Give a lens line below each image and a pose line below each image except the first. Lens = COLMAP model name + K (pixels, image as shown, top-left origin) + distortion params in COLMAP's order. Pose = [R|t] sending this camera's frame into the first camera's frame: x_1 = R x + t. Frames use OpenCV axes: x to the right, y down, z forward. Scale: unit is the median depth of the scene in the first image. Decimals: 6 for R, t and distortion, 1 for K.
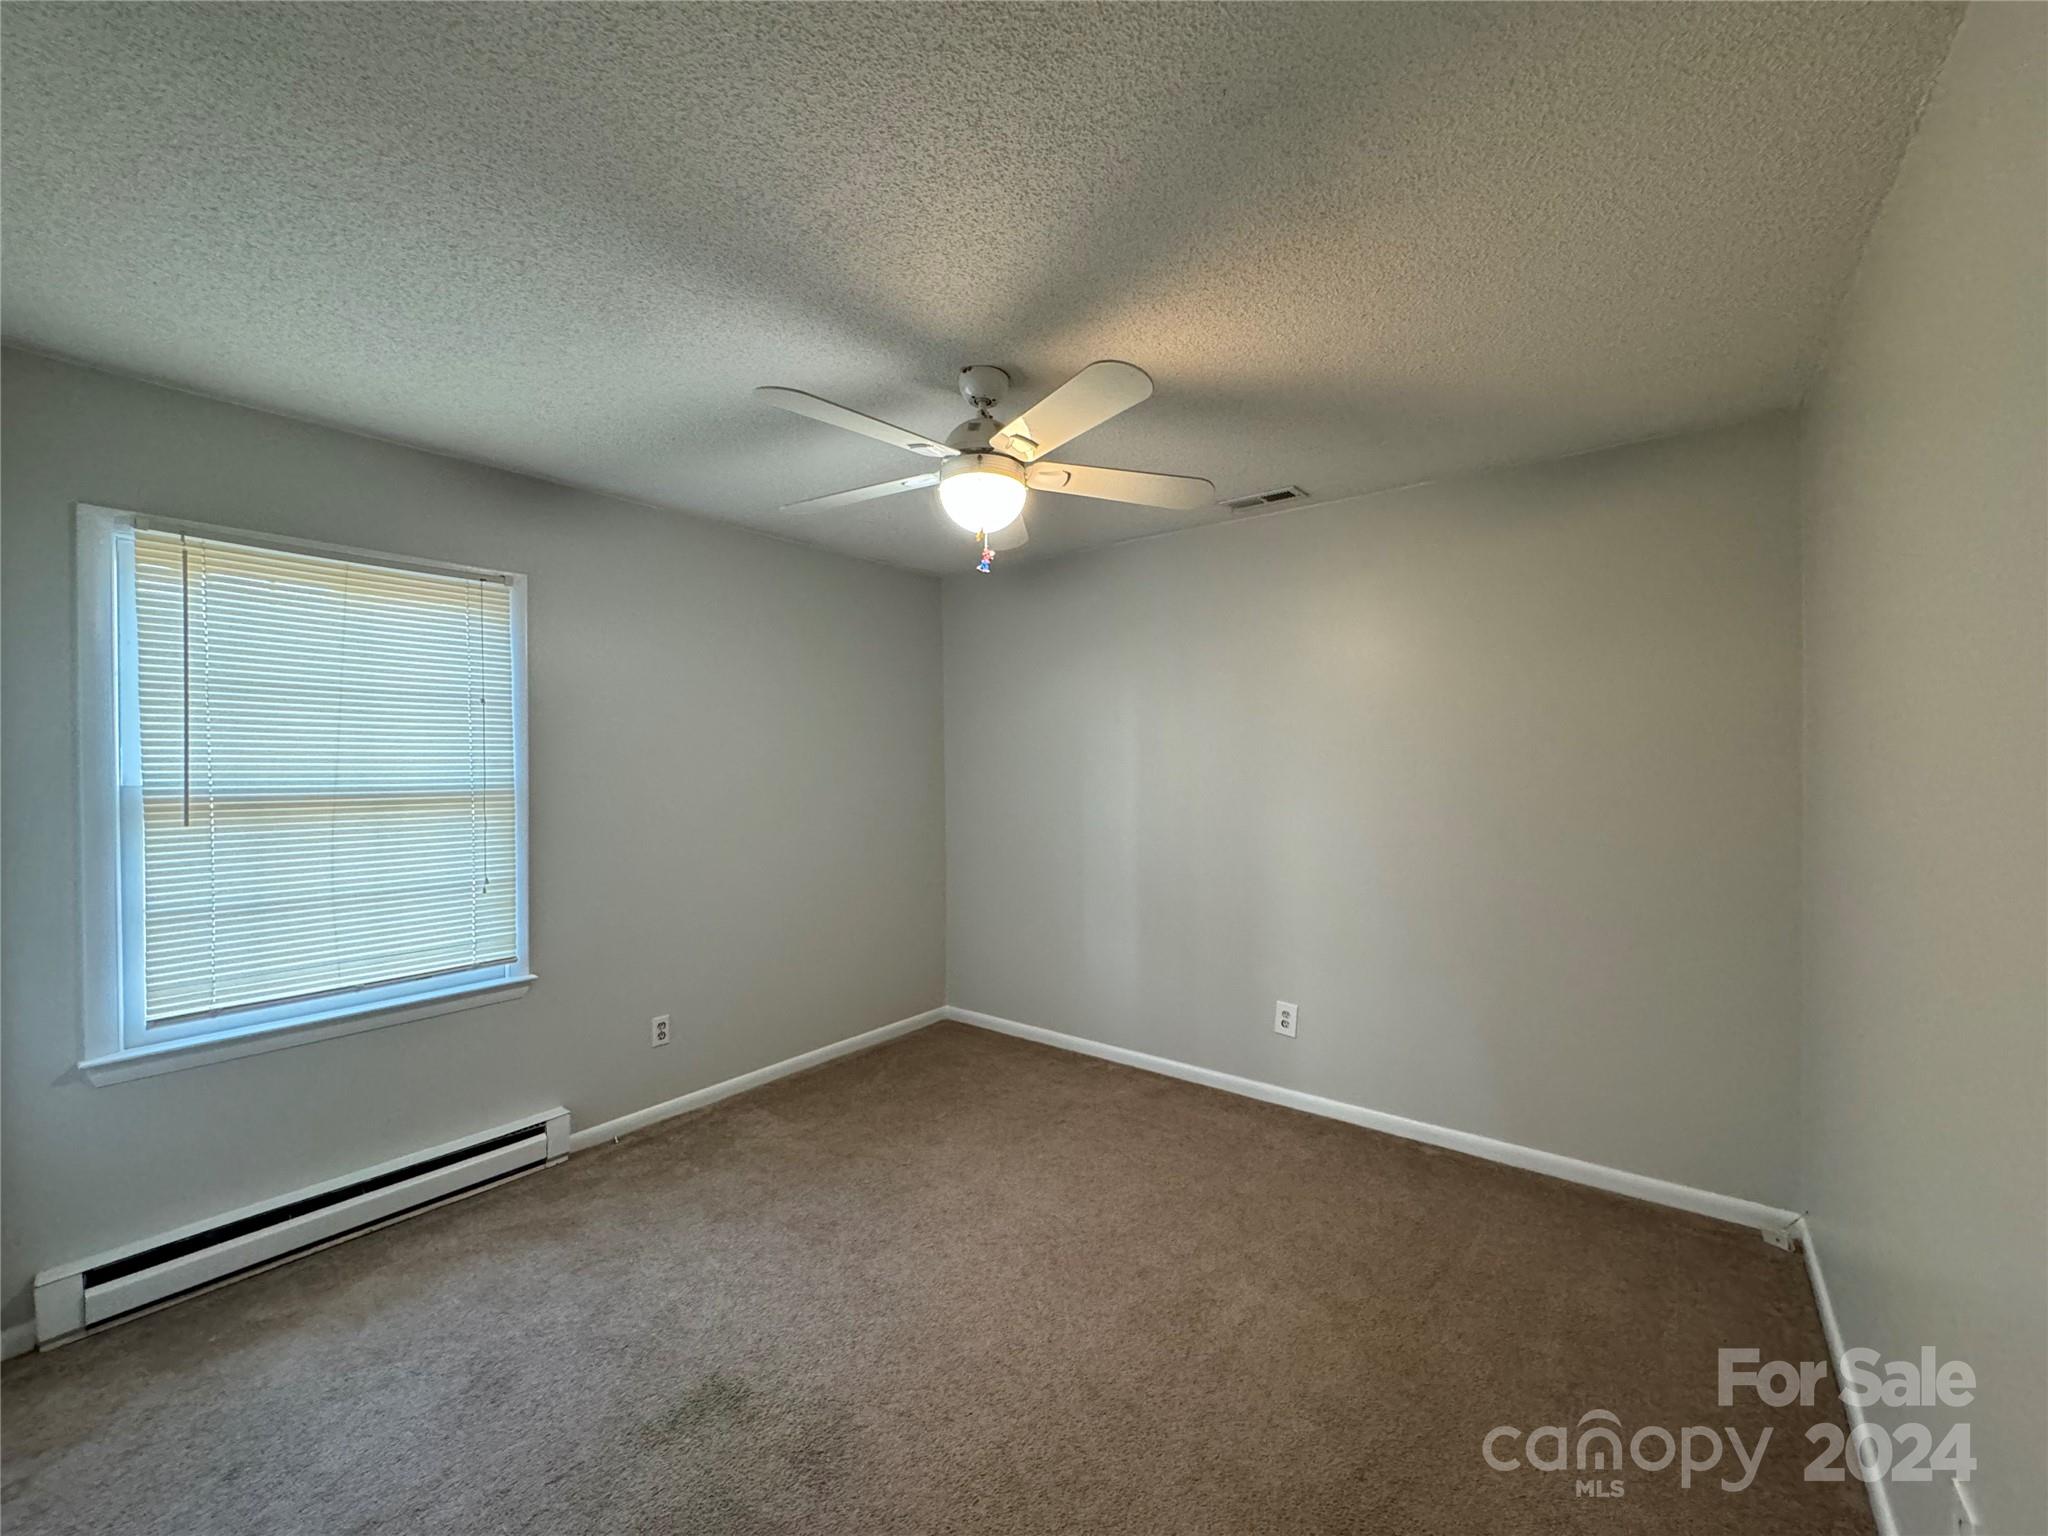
lens RADIAL K [[867.7, 0, 1016.3], [0, 867.7, 764.5], [0, 0, 1]] dist [0.000182, 0.000199]
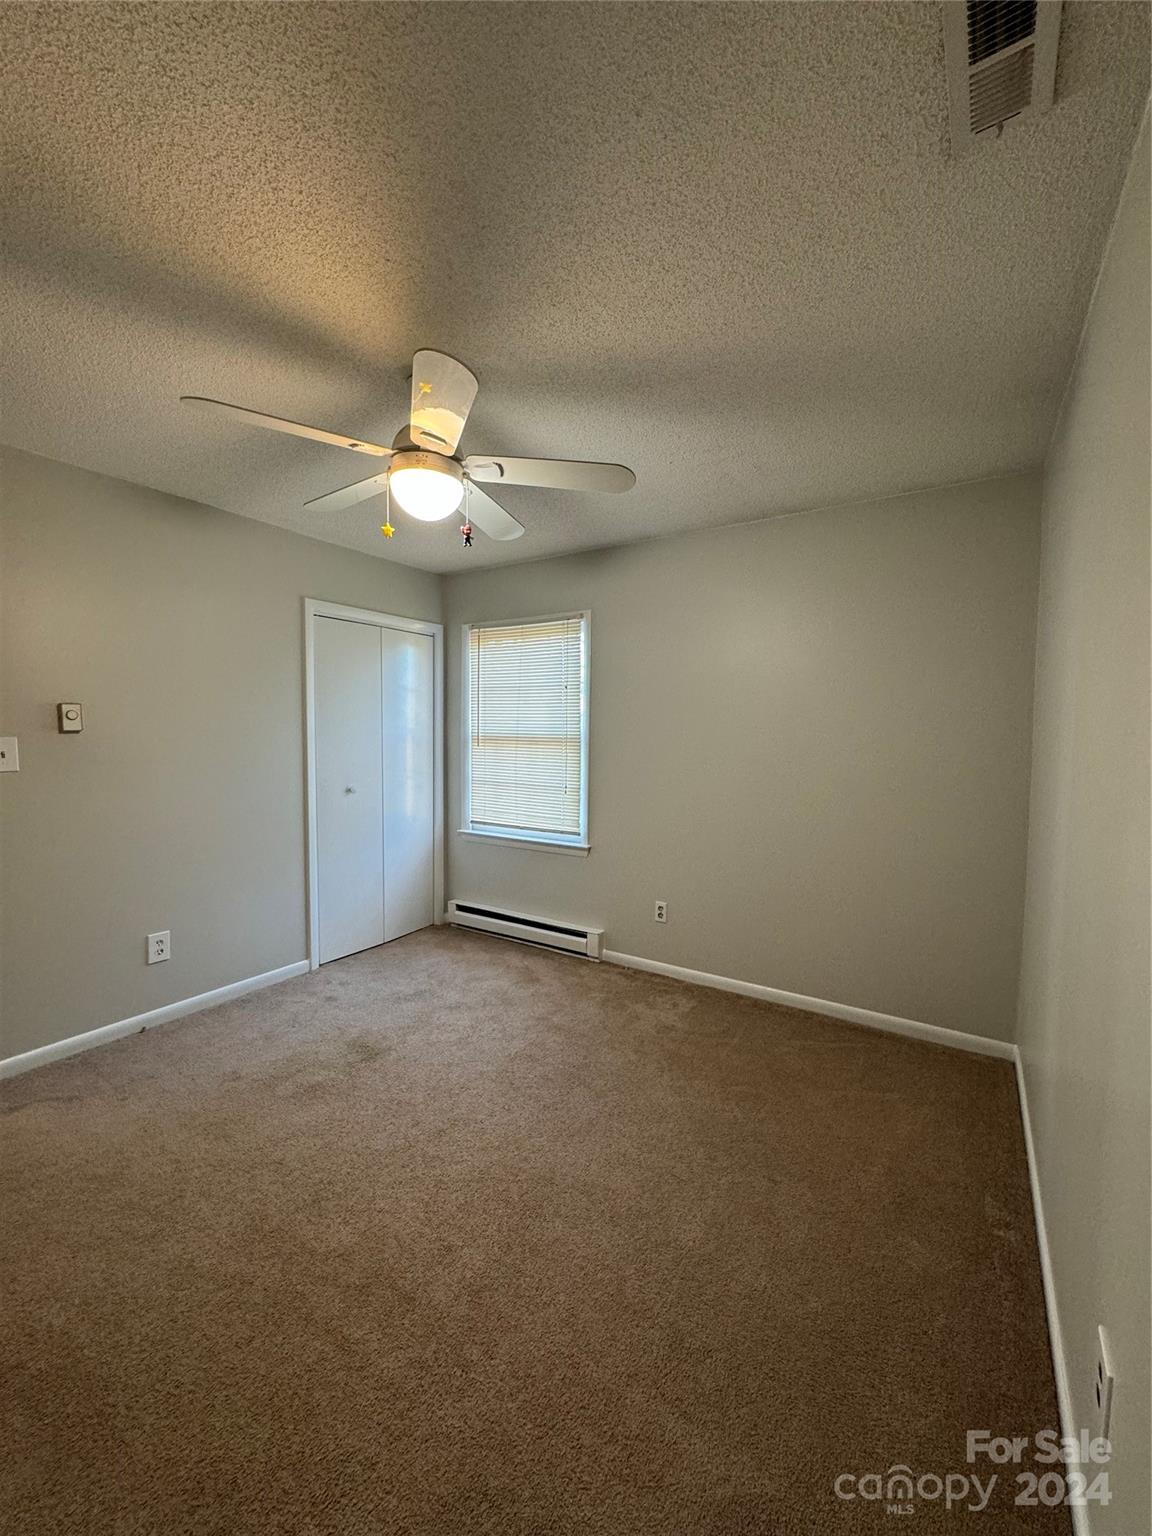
lens RADIAL K [[617.4, 0, 568.6], [0, 617.4, 771.6], [0, 0, 1]] dist [-0.005486, -0.000281]
pose [[0.052451, 0.062709, -0.996653, 0.664362], [-0.017122, 0.997936, 0.061888, 0.022369], [0.998477, 0.013819, 0.053417, 0.923795]]
